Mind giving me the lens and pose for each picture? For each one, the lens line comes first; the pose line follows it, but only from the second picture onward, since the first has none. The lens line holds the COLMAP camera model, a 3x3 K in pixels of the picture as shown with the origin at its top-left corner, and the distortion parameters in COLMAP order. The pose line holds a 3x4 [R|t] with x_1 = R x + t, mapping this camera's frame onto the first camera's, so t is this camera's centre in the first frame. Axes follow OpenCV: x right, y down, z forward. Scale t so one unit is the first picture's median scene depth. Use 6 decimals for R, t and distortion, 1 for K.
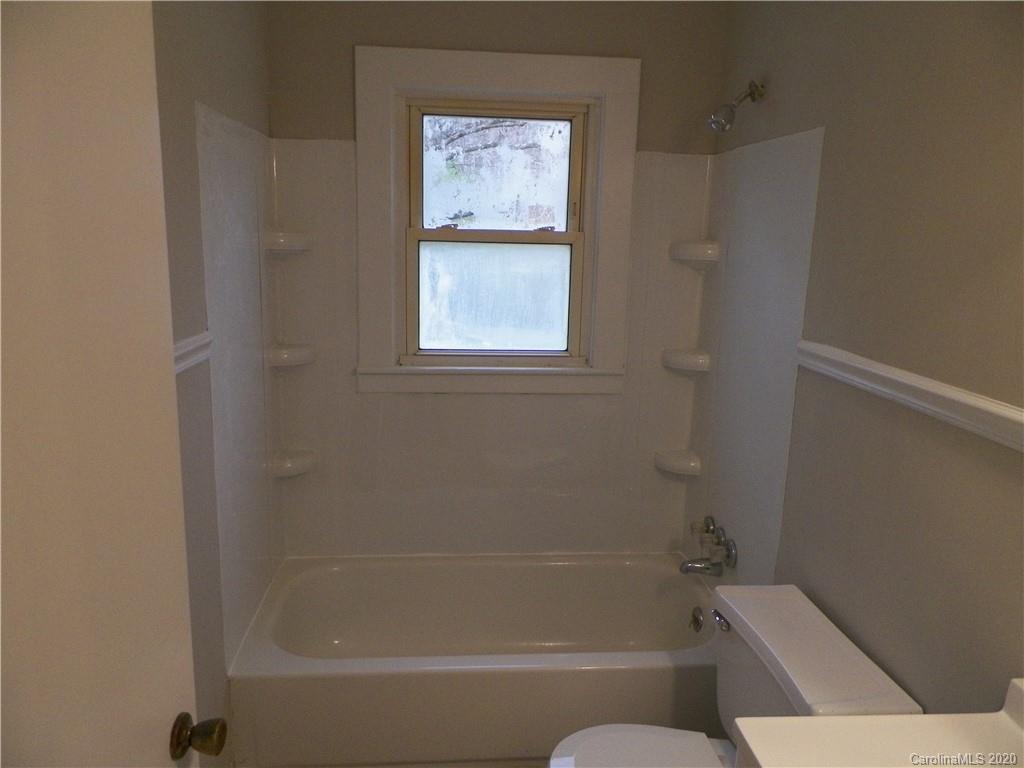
lens RADIAL K [[764.4, 0, 511.4], [0, 764.4, 381.6], [0, 0, 1]] dist [0.009018, -0.007776]
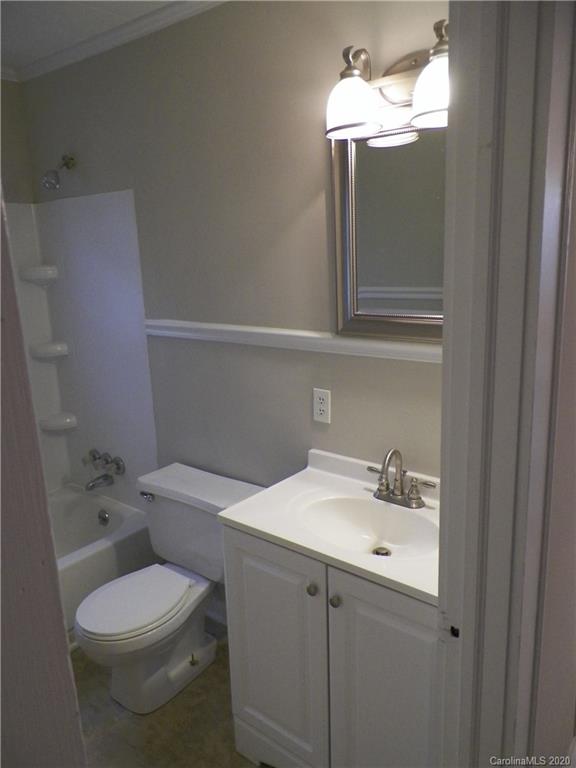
lens RADIAL K [[573.3, 0, 290.3], [0, 573.3, 385.4], [0, 0, 1]] dist [0.009018, -0.007776]
pose [[0.677152, -0.218216, 0.702742, -0.257293], [0.197525, 0.973870, 0.112074, 0.005678], [-0.708836, 0.062918, 0.702562, -0.066251]]
